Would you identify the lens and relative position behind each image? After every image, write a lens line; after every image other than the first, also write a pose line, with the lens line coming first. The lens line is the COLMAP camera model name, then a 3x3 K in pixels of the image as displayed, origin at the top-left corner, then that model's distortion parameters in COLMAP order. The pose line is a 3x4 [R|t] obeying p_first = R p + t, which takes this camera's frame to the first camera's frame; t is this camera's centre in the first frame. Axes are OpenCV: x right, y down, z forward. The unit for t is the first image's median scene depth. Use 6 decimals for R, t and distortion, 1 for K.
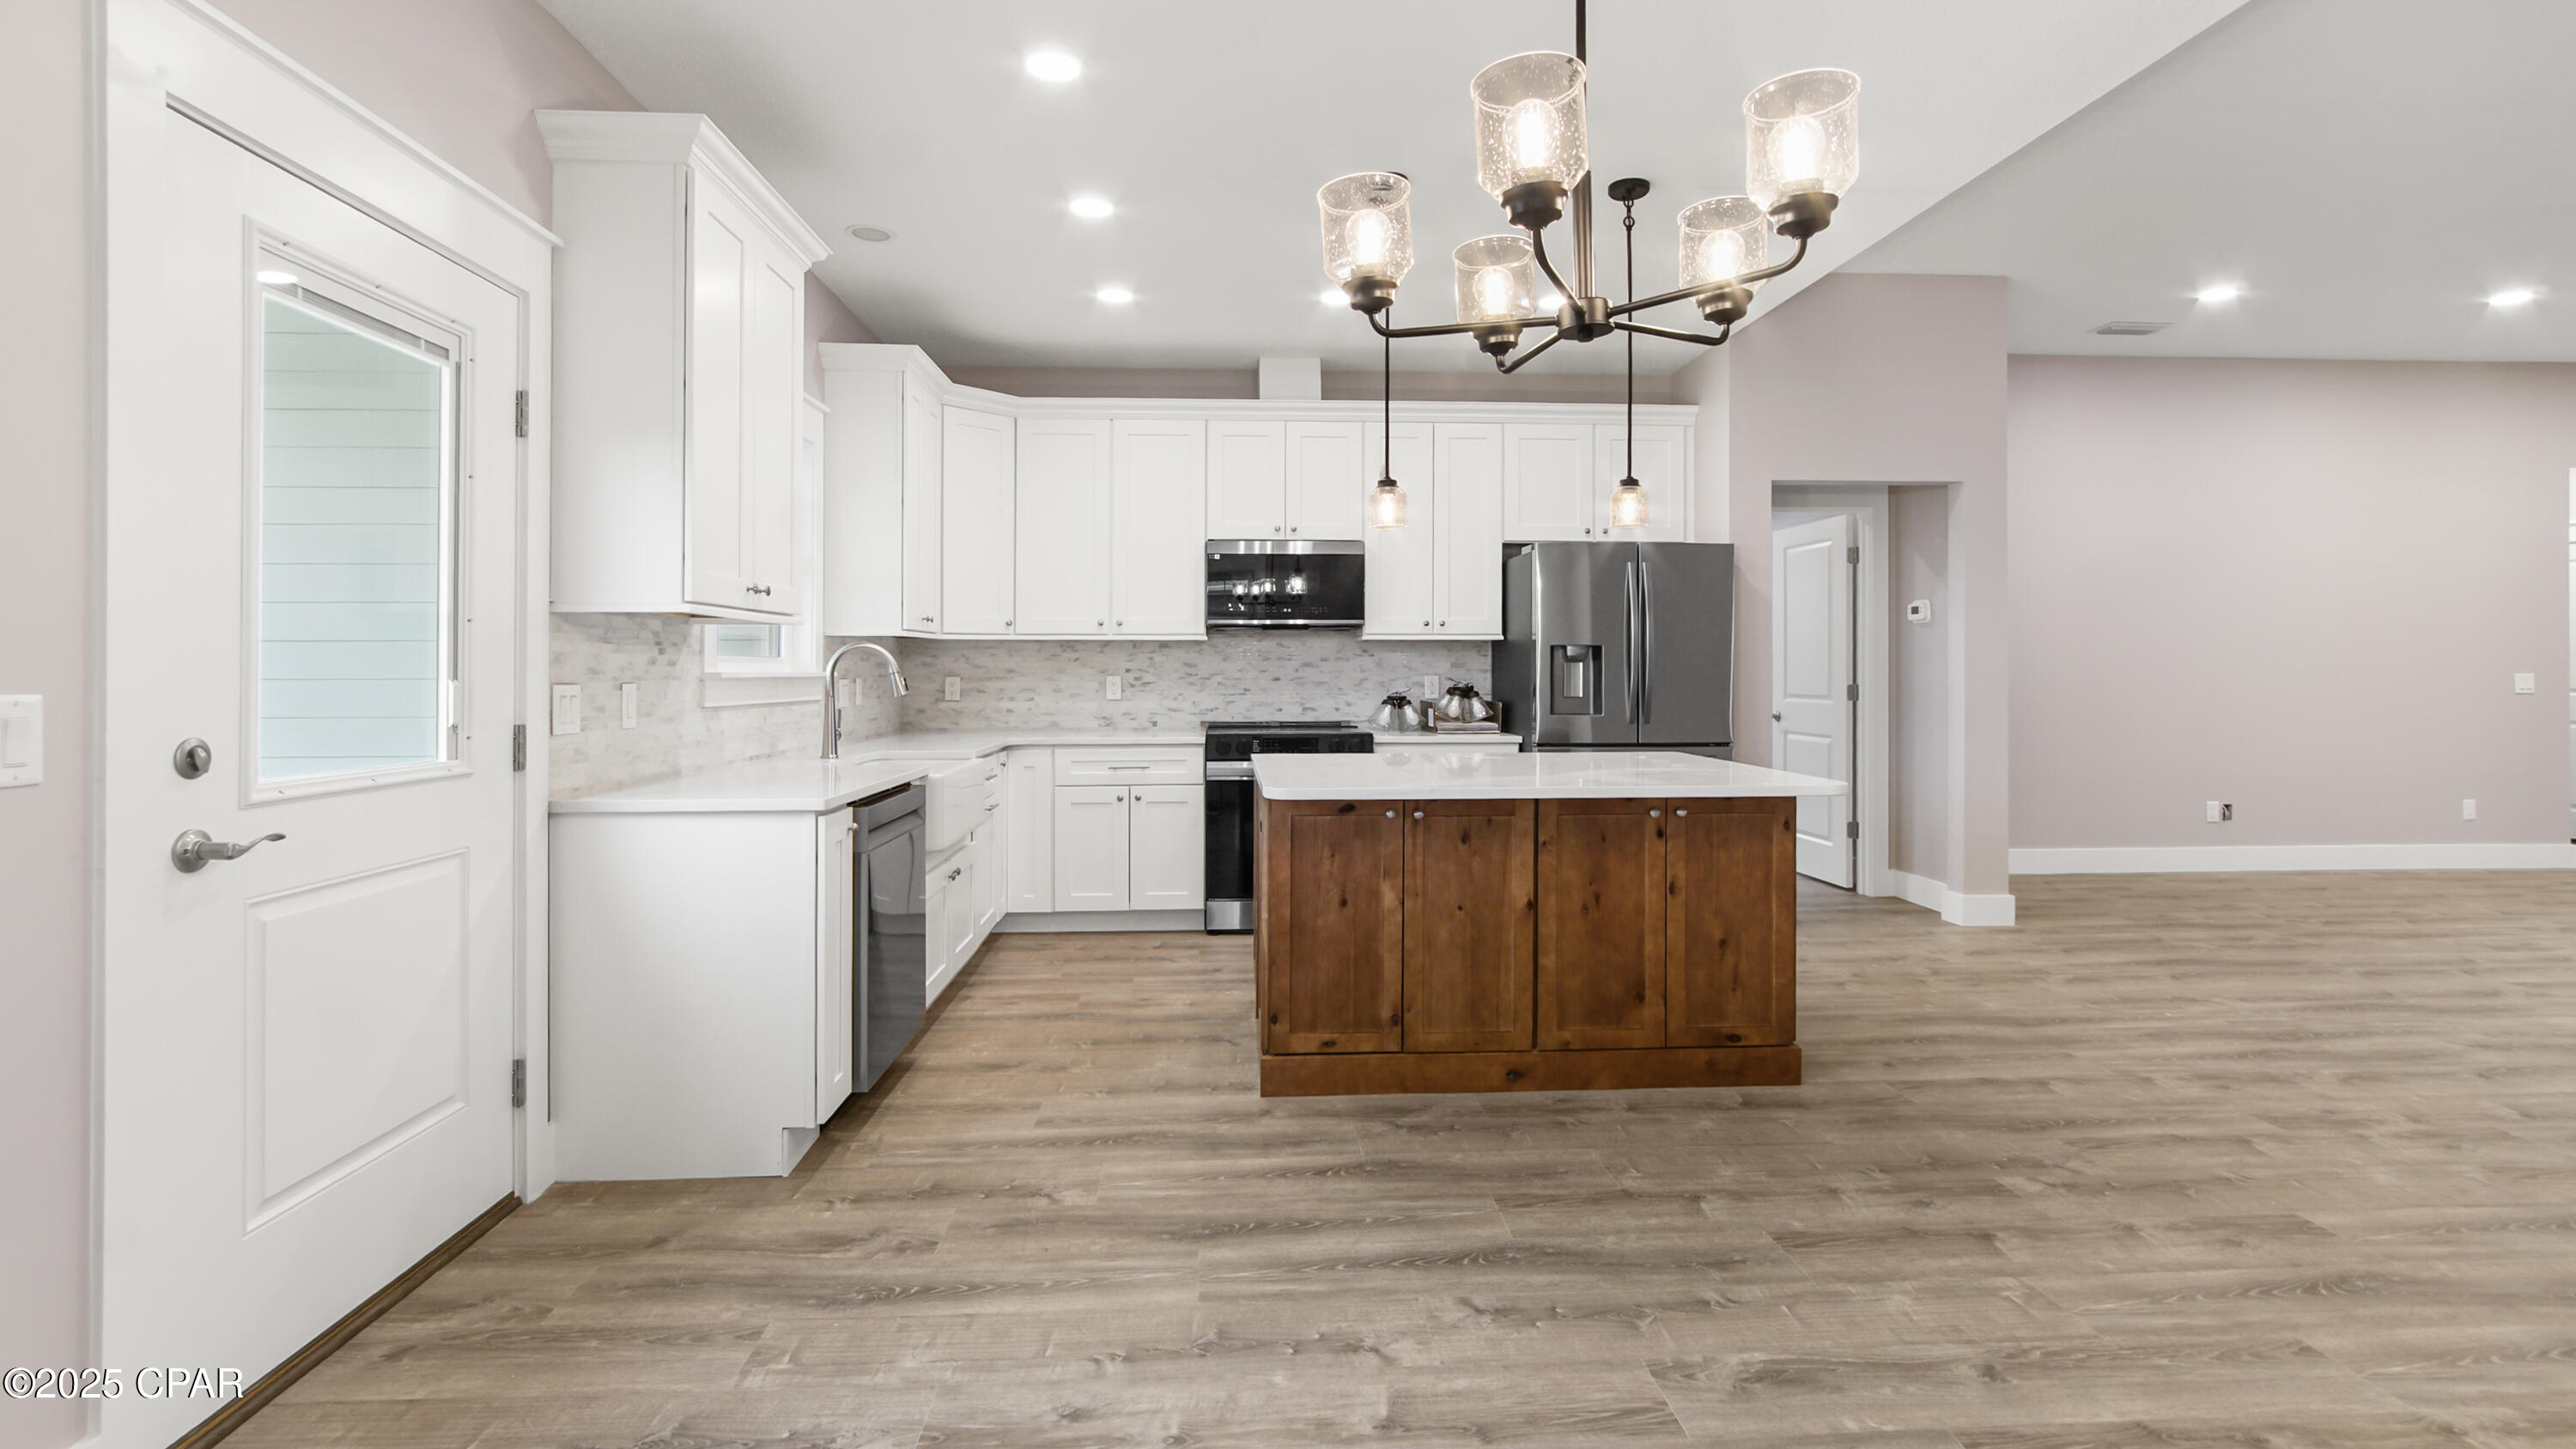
lens RADIAL K [[1158.9, 0, 1291.3], [0, 1158.9, 674.8], [0, 0, 1]] dist [-0.001347, 0.000237]
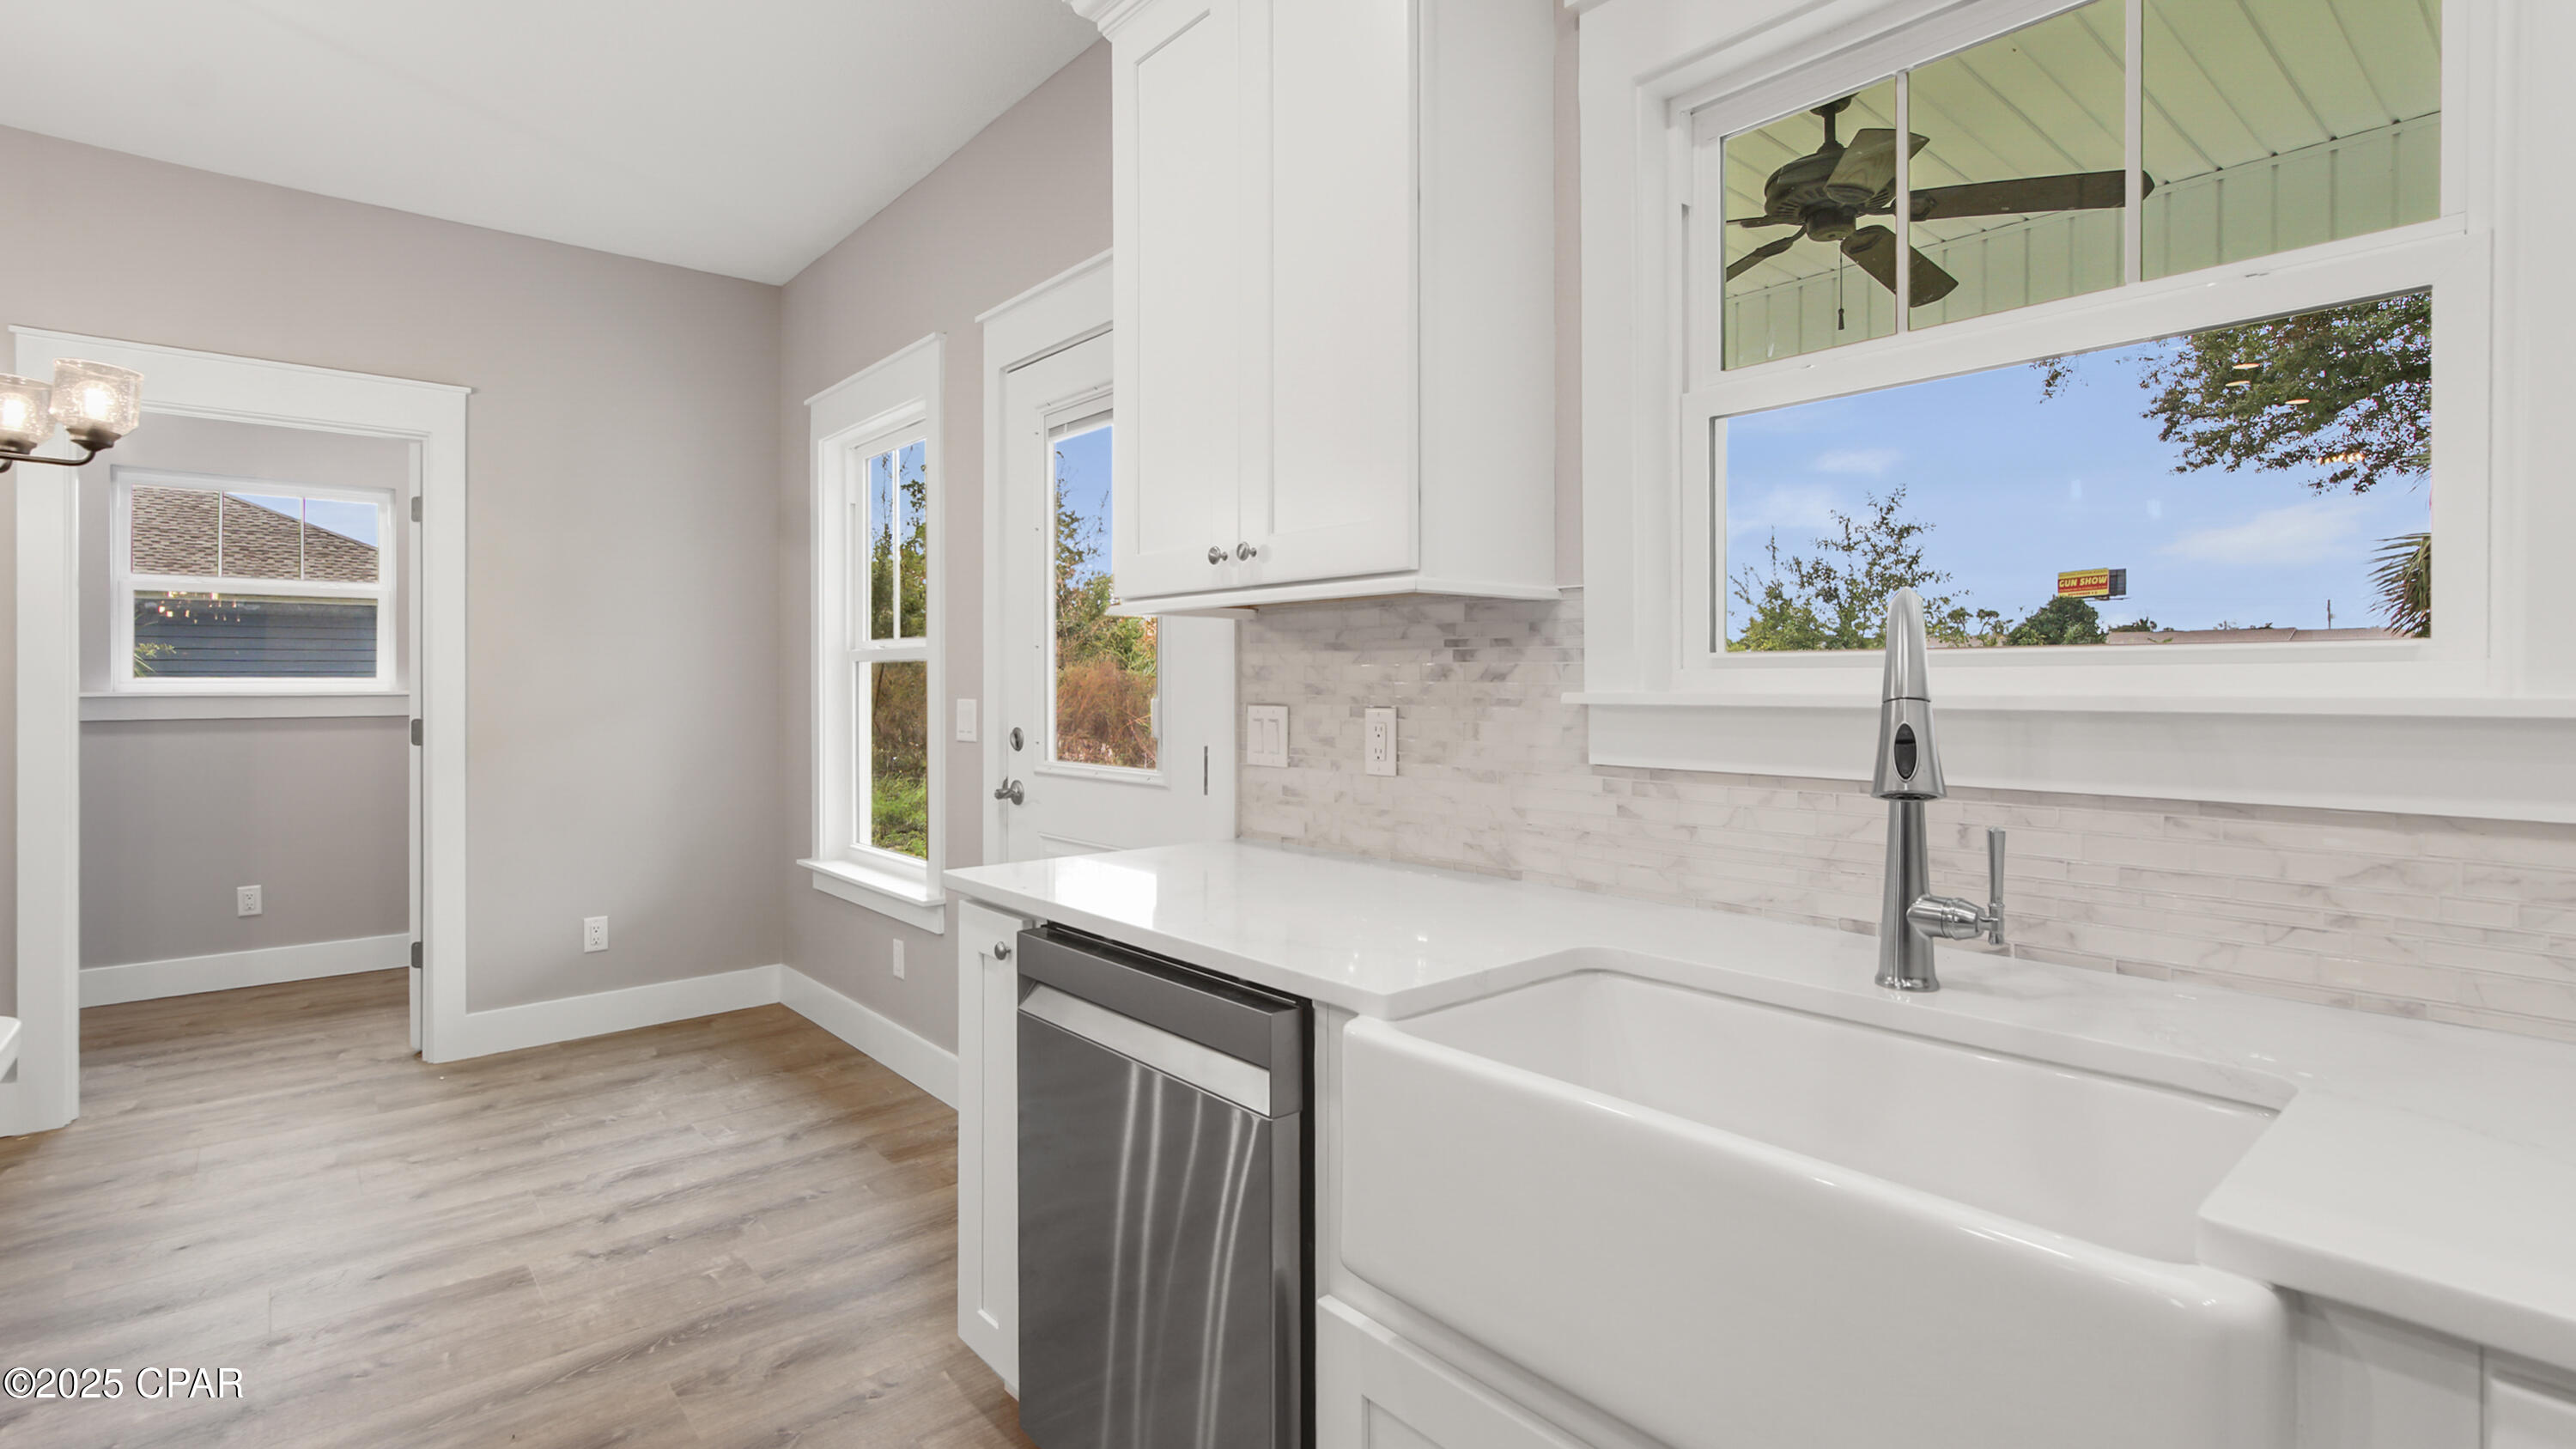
lens RADIAL K [[1188.1, 0, 1267.9], [0, 1188.1, 680.2], [0, 0, 1]] dist [-0.001736, -0.000050]
pose [[-0.803736, 0.000533, -0.594986, -0.115992], [0.001023, 0.999999, -0.000486, -0.008525], [0.594985, -0.000999, -0.803736, 1.556227]]
